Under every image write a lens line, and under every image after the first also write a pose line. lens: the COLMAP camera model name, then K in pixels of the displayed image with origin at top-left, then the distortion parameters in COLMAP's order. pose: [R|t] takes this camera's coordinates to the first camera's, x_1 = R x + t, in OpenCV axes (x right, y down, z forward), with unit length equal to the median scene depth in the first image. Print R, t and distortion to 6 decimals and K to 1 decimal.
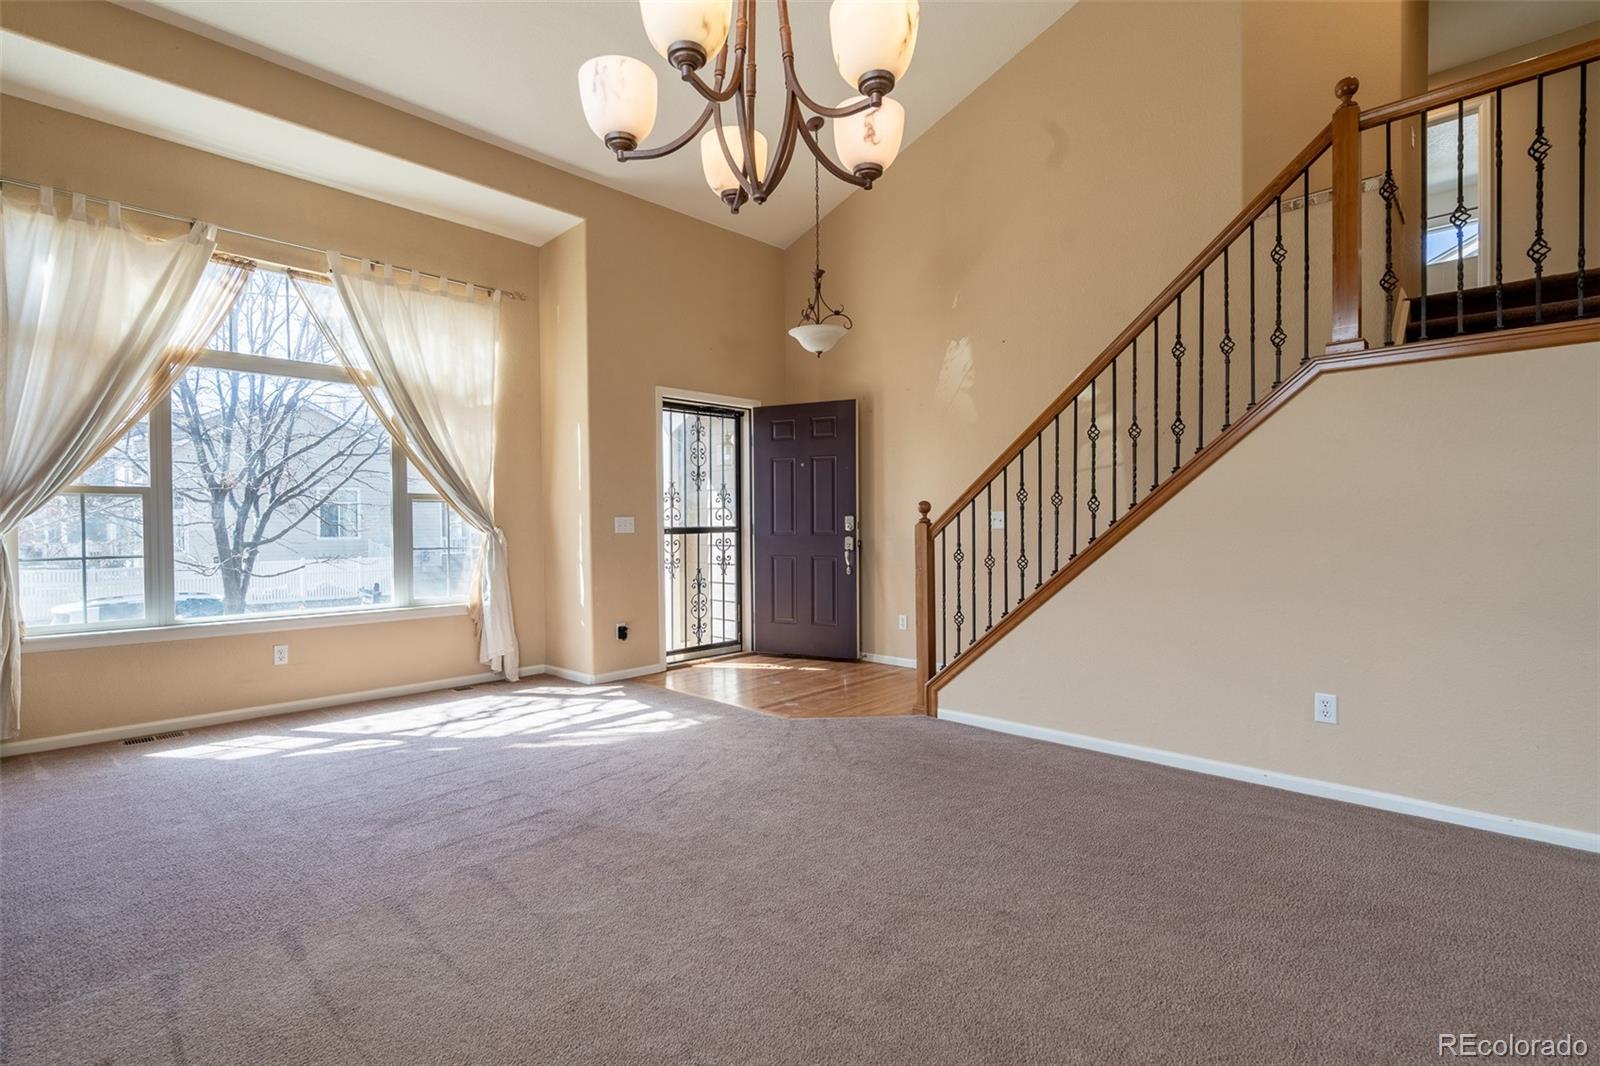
lens RADIAL K [[741.0, 0, 796.6], [0, 741.0, 533.9], [0, 0, 1]] dist [-0.006423, 0.001124]
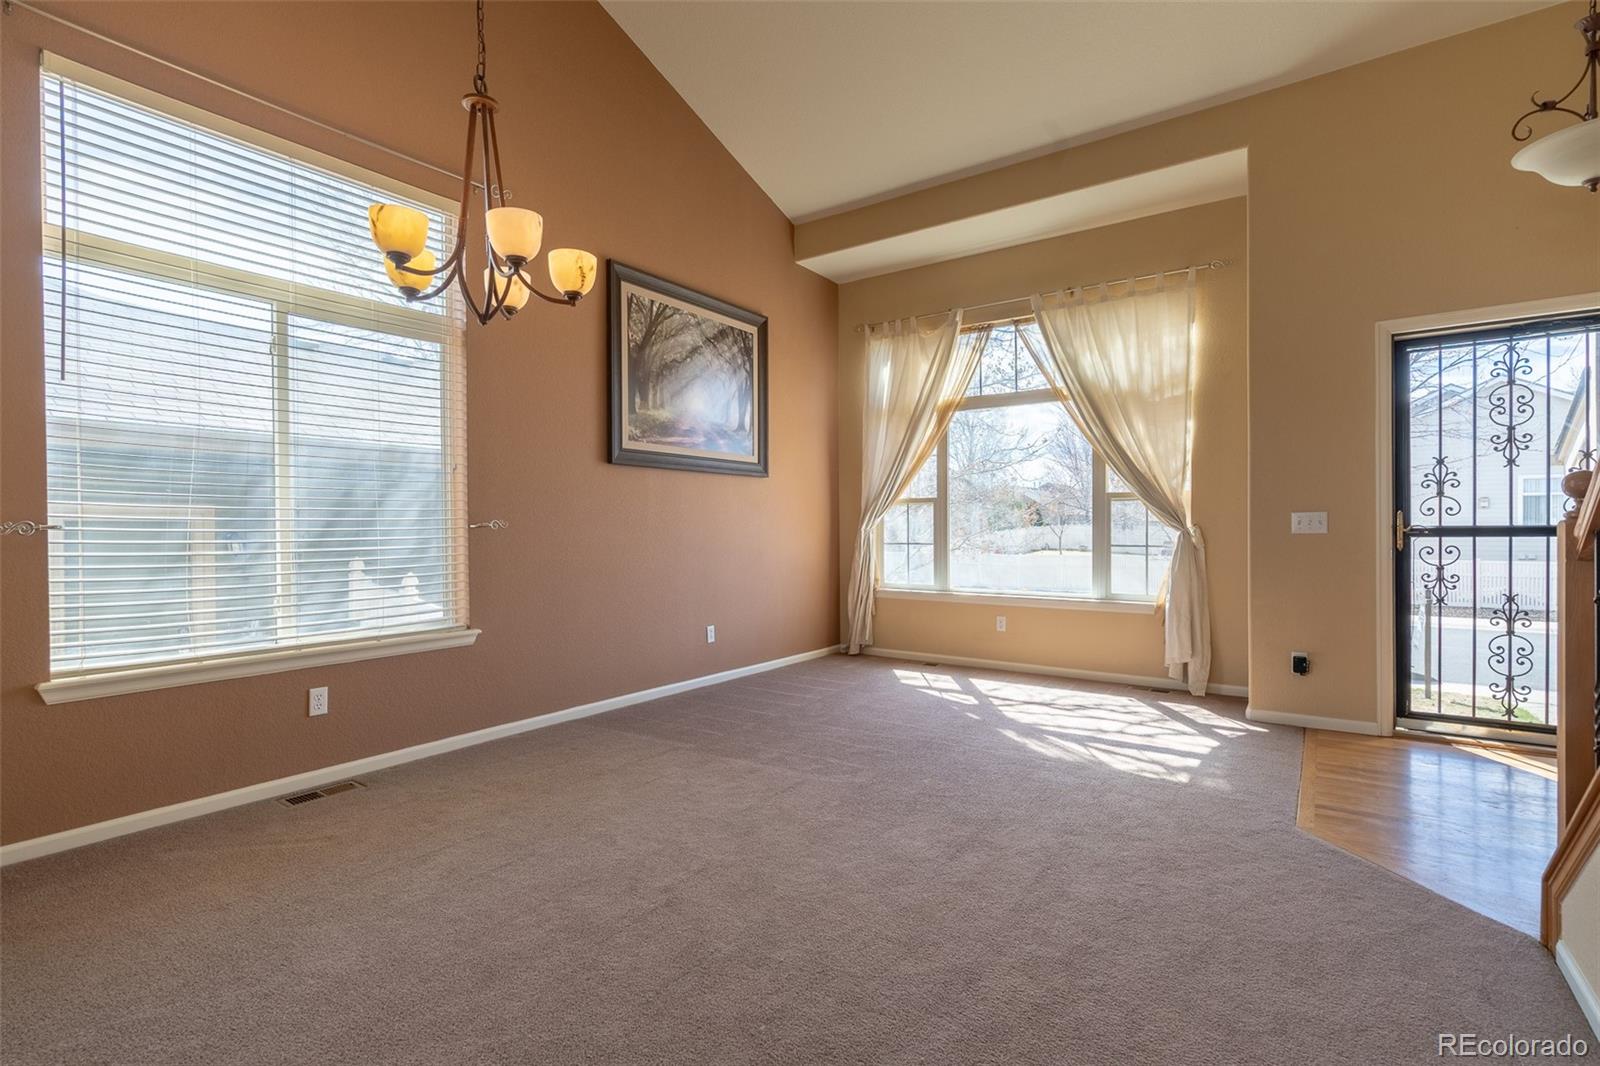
lens RADIAL K [[741.0, 0, 791.4], [0, 741.0, 530.7], [0, 0, 1]] dist [-0.006423, 0.001124]
pose [[0.140795, 0.012816, -0.989956, 0.540237], [-0.009308, 0.999889, 0.011621, -0.009747], [0.989995, 0.007578, 0.140898, 0.465512]]
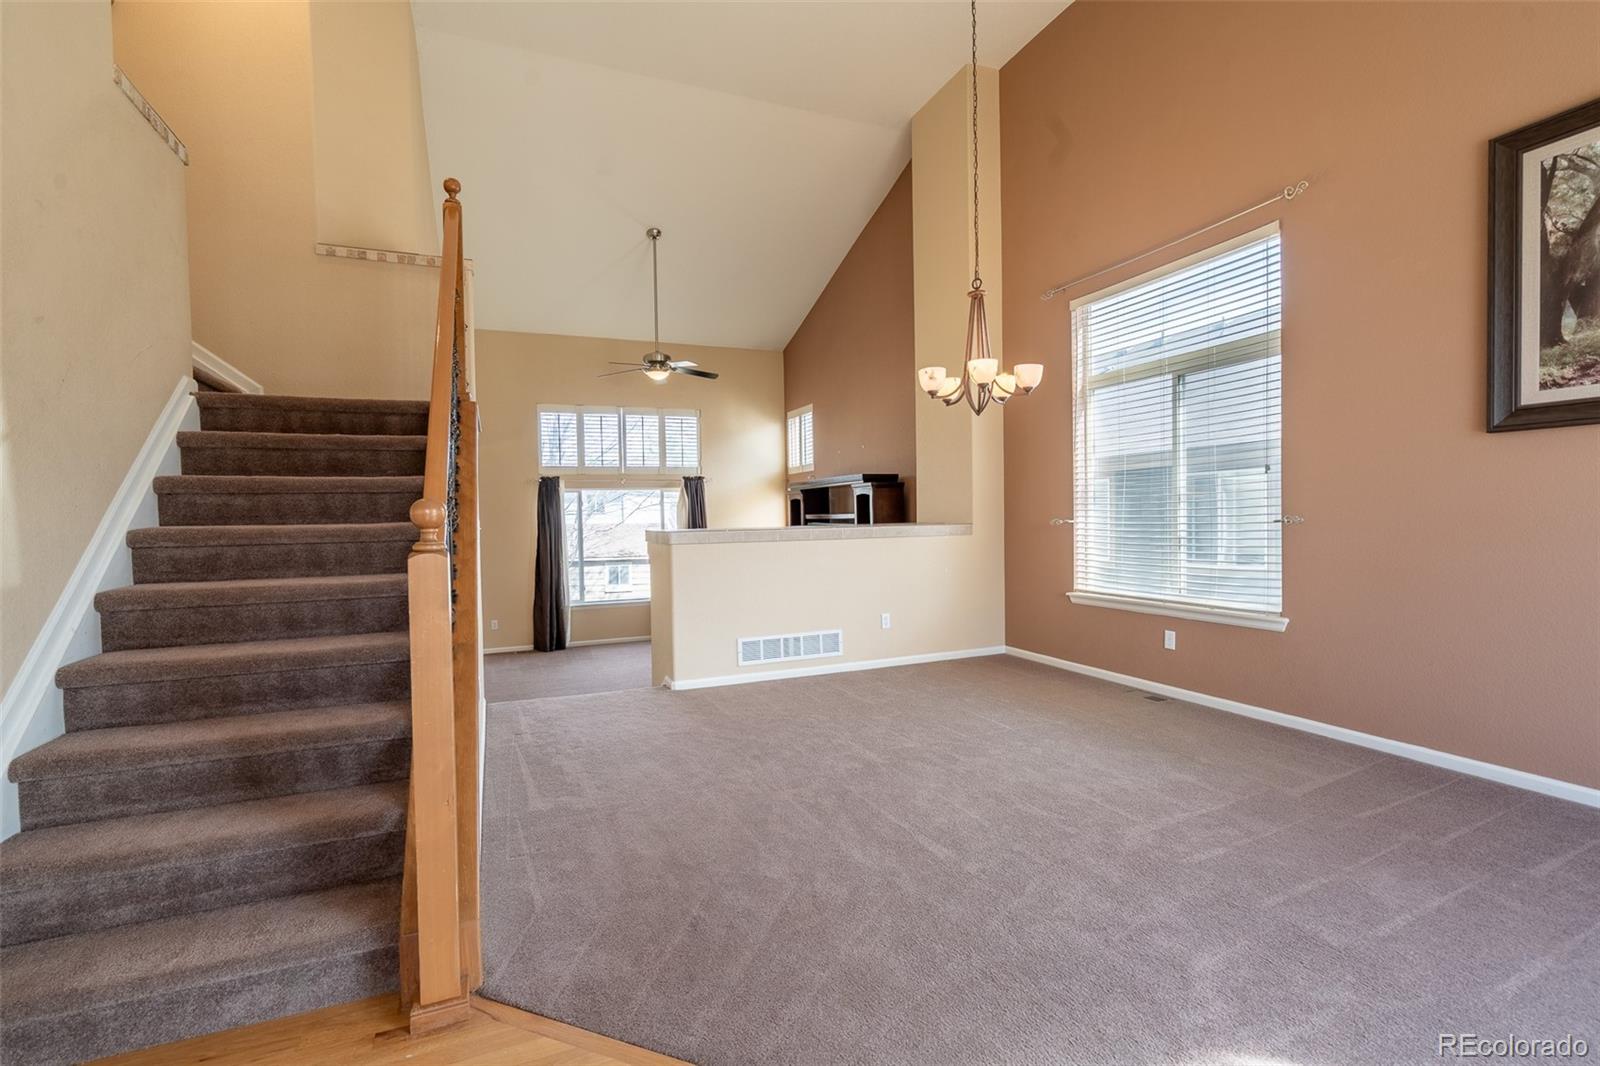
lens RADIAL K [[741.0, 0, 801.1], [0, 741.0, 529.7], [0, 0, 1]] dist [-0.006423, 0.001124]
pose [[-0.916962, 0.015584, 0.398669, -0.177256], [0.027898, 0.999296, 0.025103, -0.030225], [-0.397997, 0.034140, -0.916751, 1.290871]]
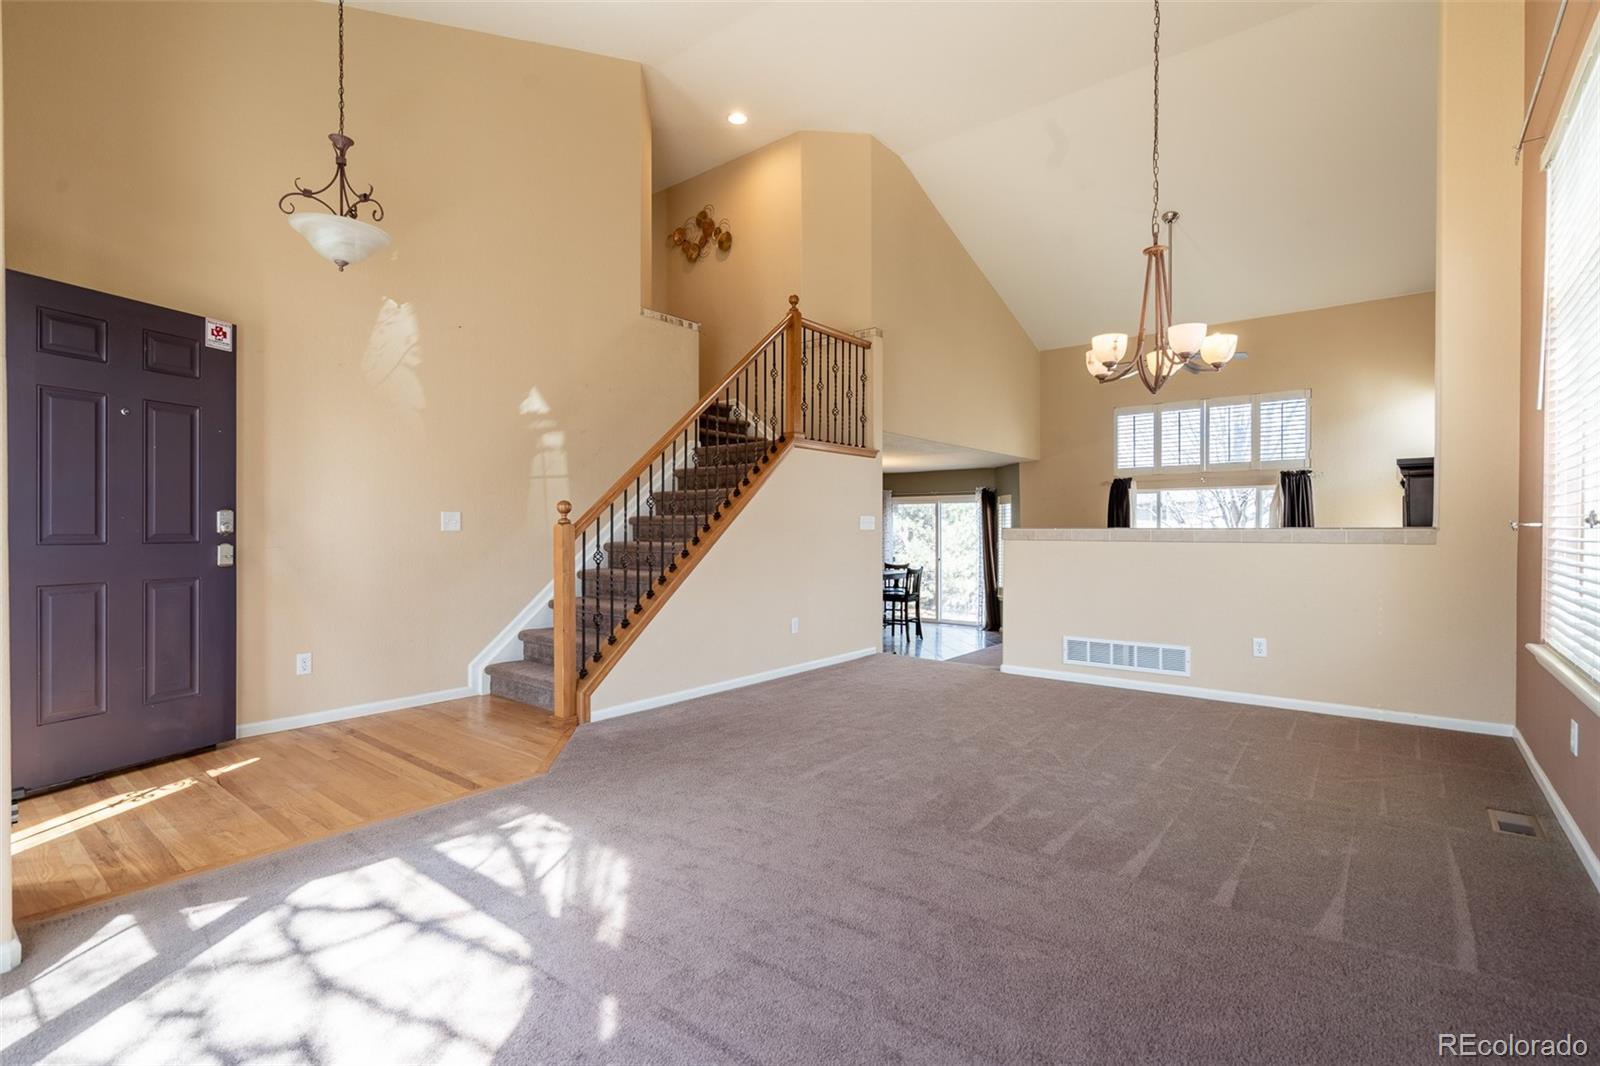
lens RADIAL K [[741.0, 0, 777.9], [0, 741.0, 537.5], [0, 0, 1]] dist [-0.006423, 0.001124]
pose [[-0.062741, -0.005734, 0.998013, -0.781859], [0.011036, 0.999918, 0.006439, -0.000916], [-0.997969, 0.011419, -0.062673, 0.780370]]
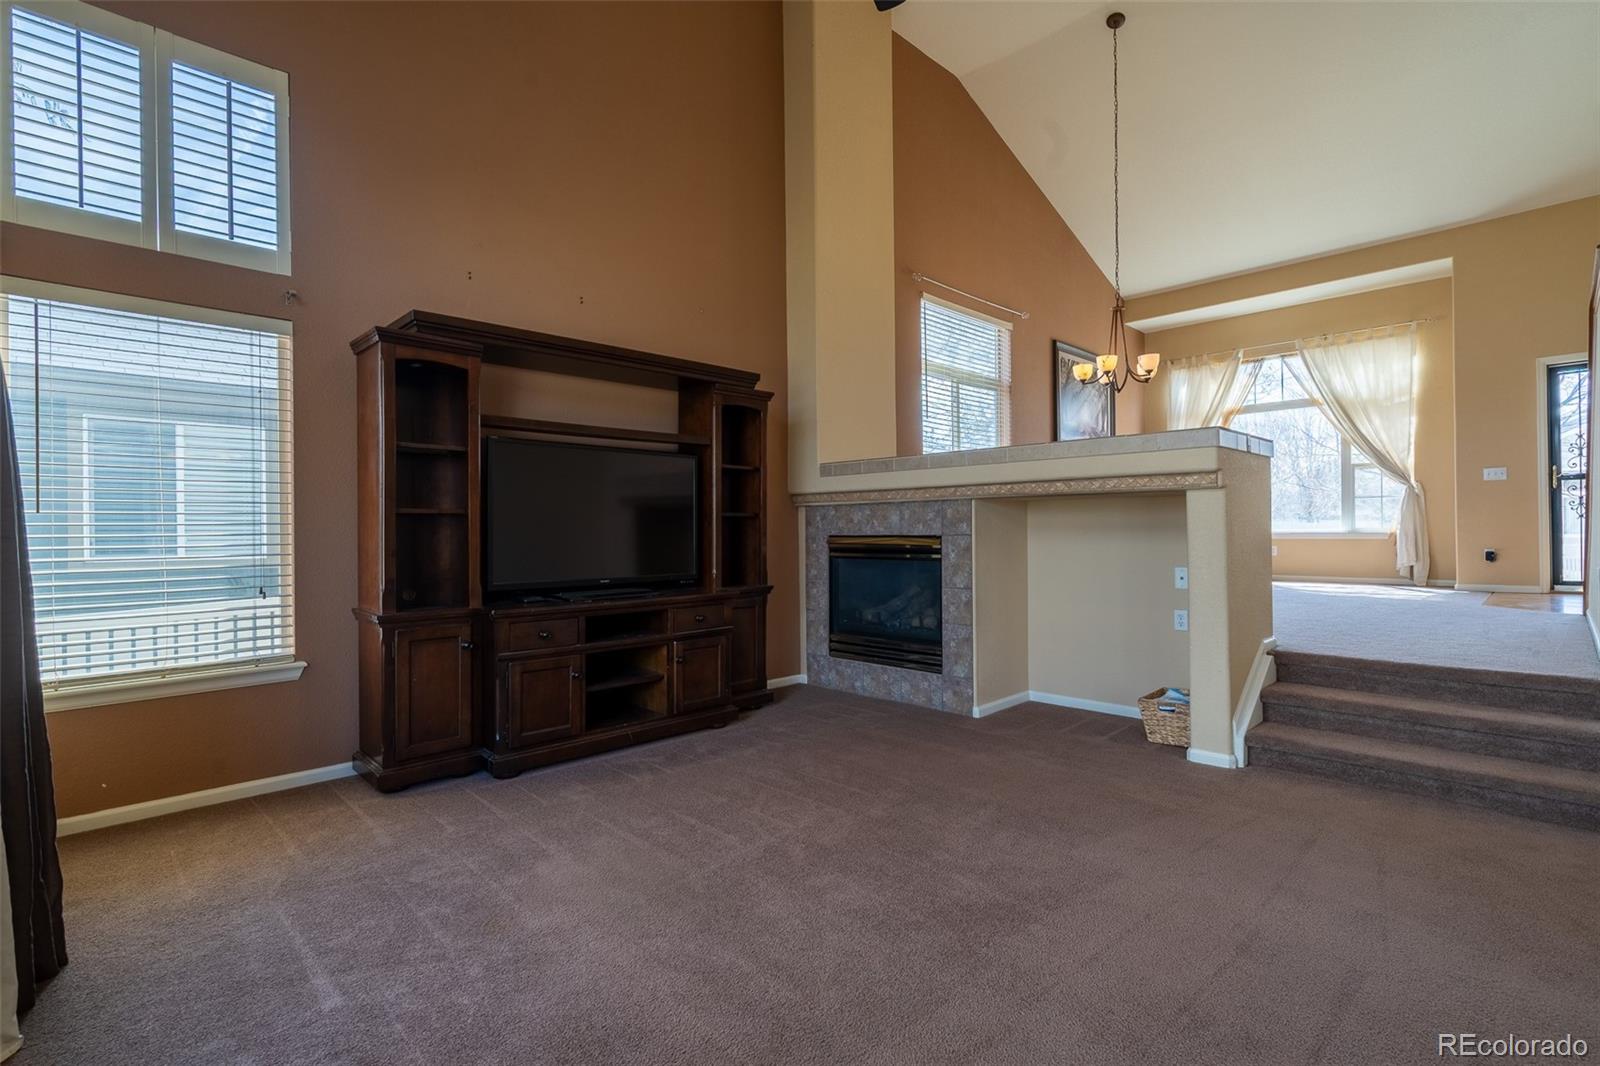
lens RADIAL K [[741.0, 0, 792.3], [0, 741.0, 534.0], [0, 0, 1]] dist [-0.006423, 0.001124]
pose [[-0.038075, 0.011470, -0.999209, 1.377875], [0.000301, 0.999934, 0.011467, 0.096847], [0.999275, 0.000135, -0.038075, -0.228349]]
